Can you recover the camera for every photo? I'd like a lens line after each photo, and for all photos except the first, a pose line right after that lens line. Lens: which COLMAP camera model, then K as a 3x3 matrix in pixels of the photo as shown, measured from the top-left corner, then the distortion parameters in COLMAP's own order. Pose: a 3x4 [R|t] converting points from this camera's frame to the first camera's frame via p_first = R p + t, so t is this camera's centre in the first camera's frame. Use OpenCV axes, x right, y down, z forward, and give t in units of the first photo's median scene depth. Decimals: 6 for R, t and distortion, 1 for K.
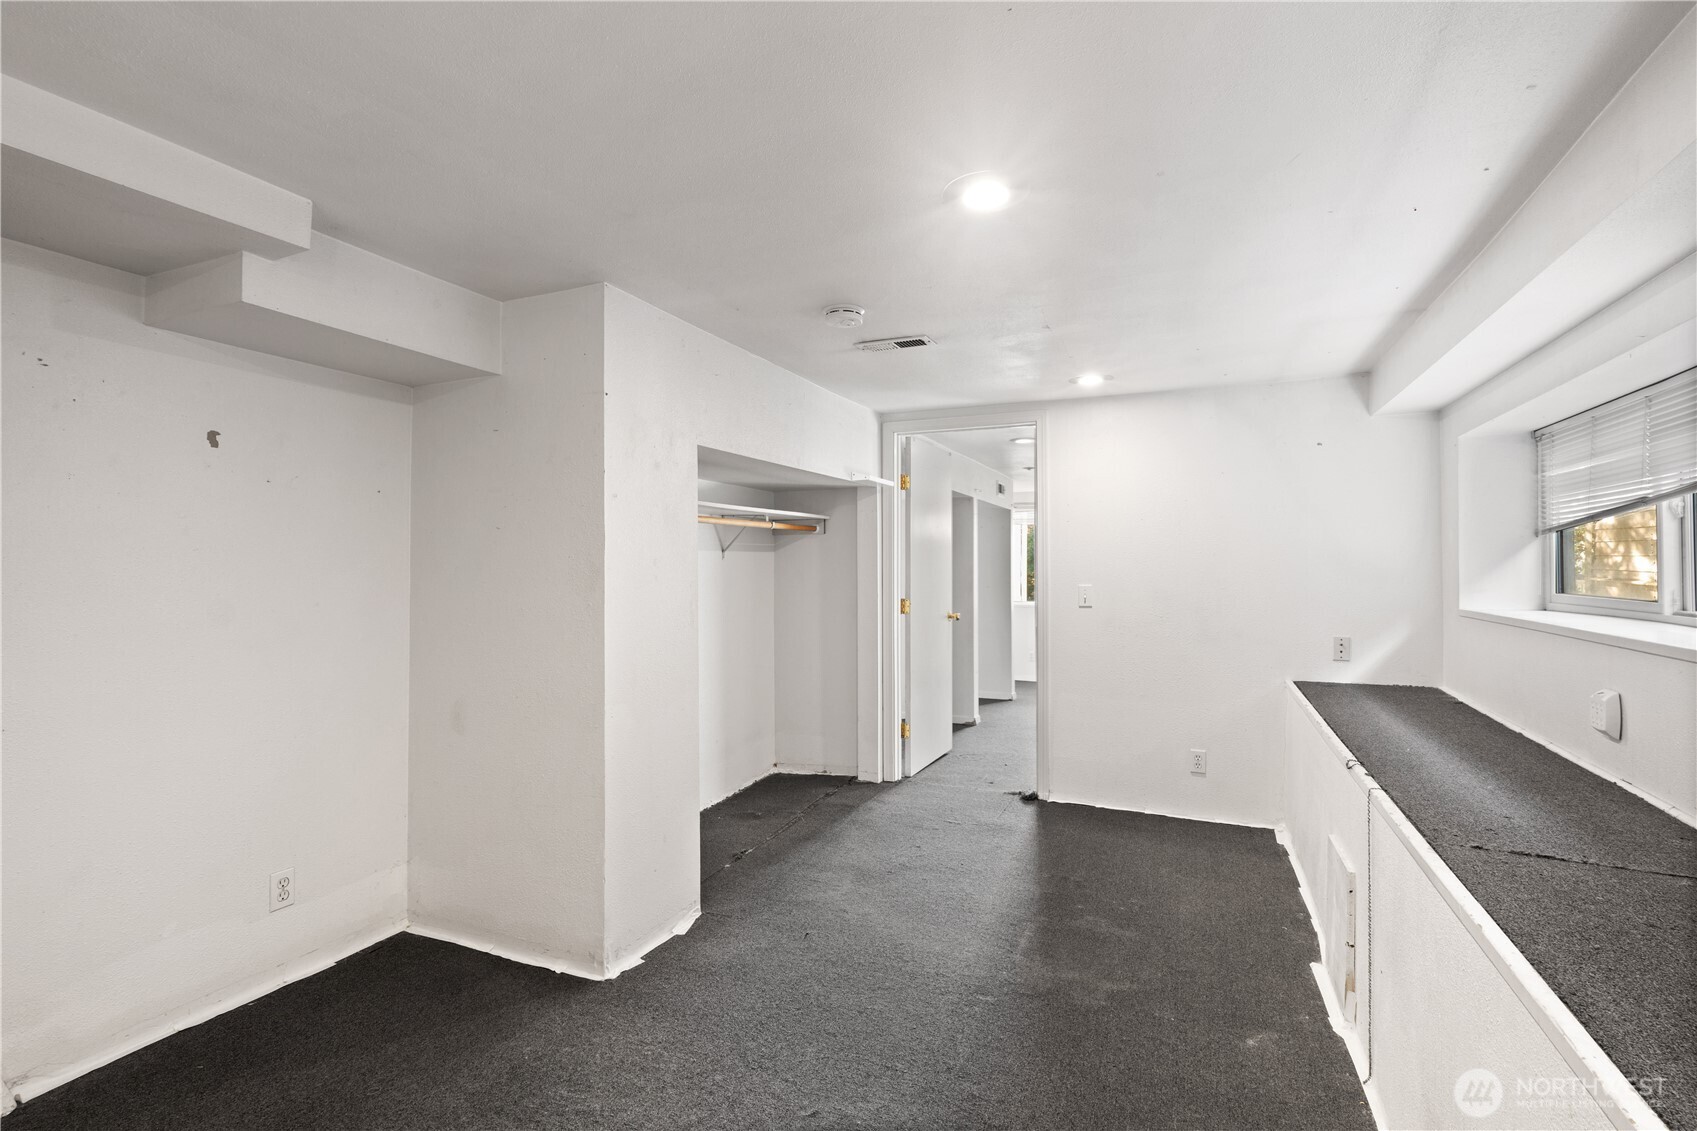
lens RADIAL K [[789.4, 0, 851.2], [0, 789.4, 568.5], [0, 0, 1]] dist [-0.005196, -0.000277]
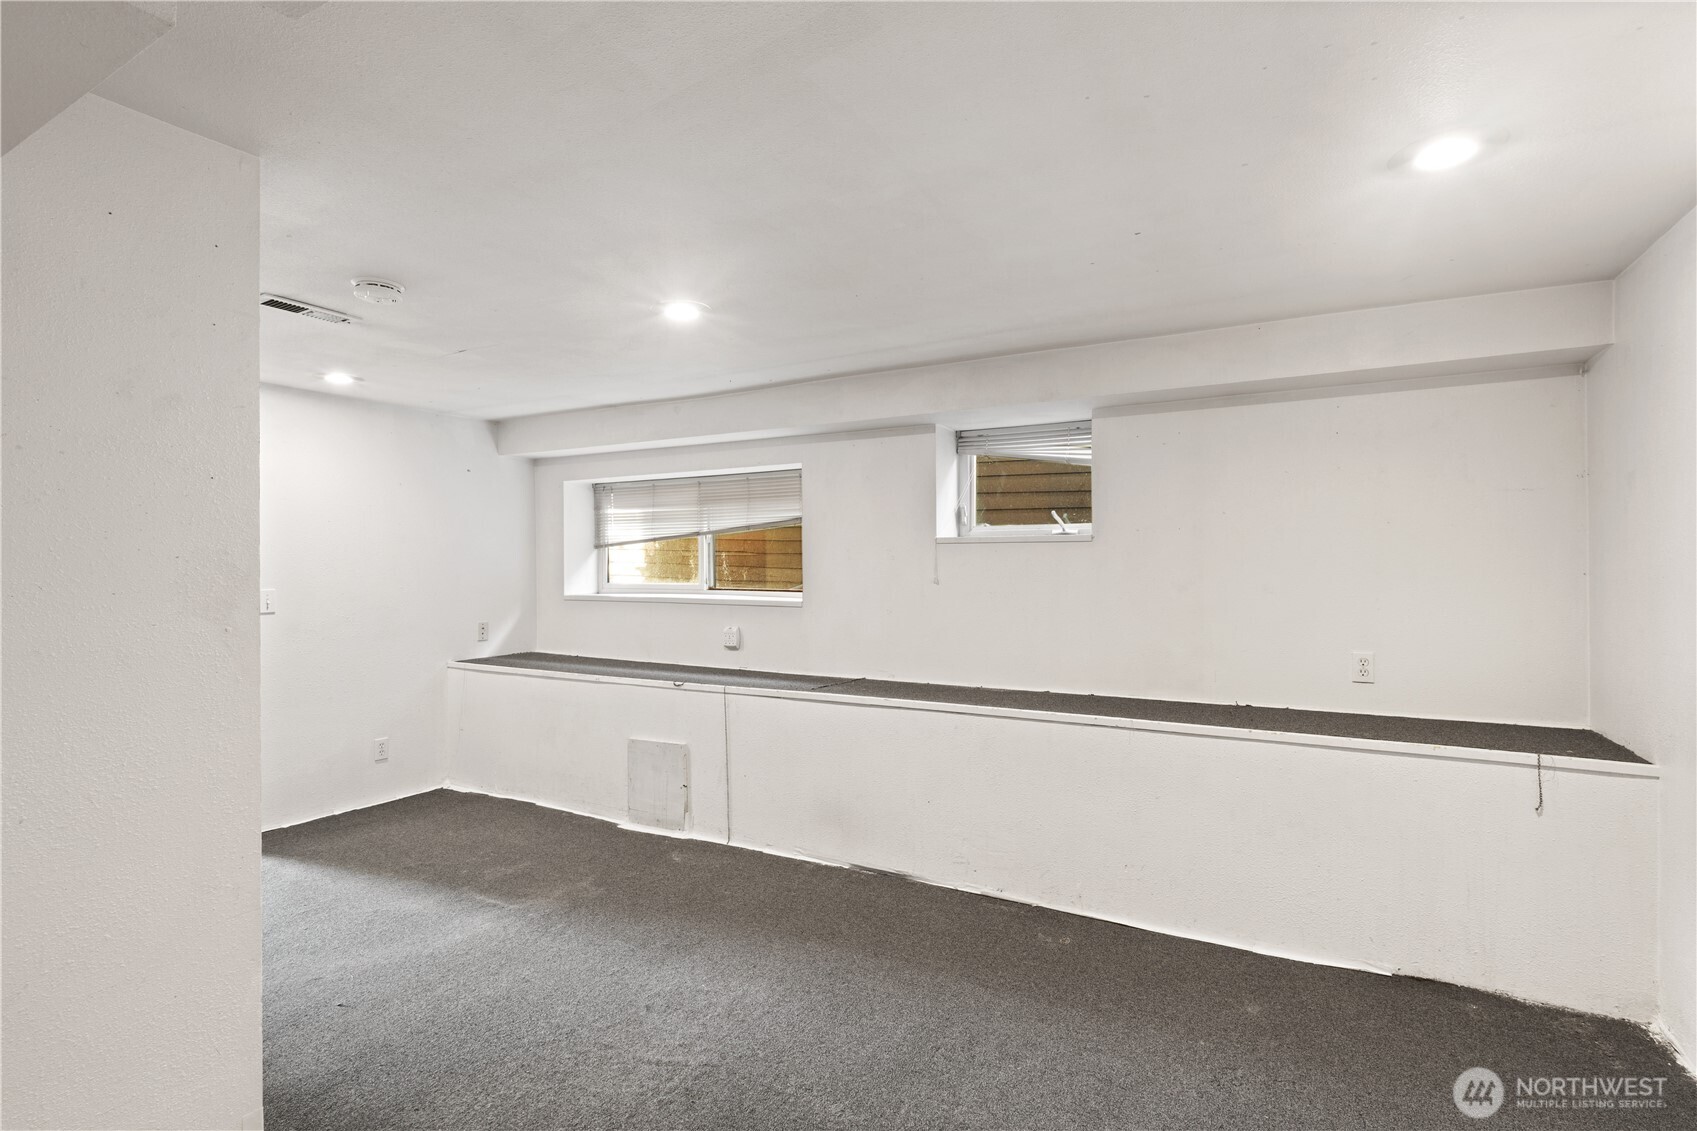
lens RADIAL K [[789.4, 0, 851.2], [0, 789.4, 568.5], [0, 0, 1]] dist [-0.005196, -0.000277]
pose [[0.102217, -0.006248, 0.994743, -0.713581], [0.008413, 0.999950, 0.005416, -0.003667], [-0.994727, 0.007815, 0.102264, 0.311286]]
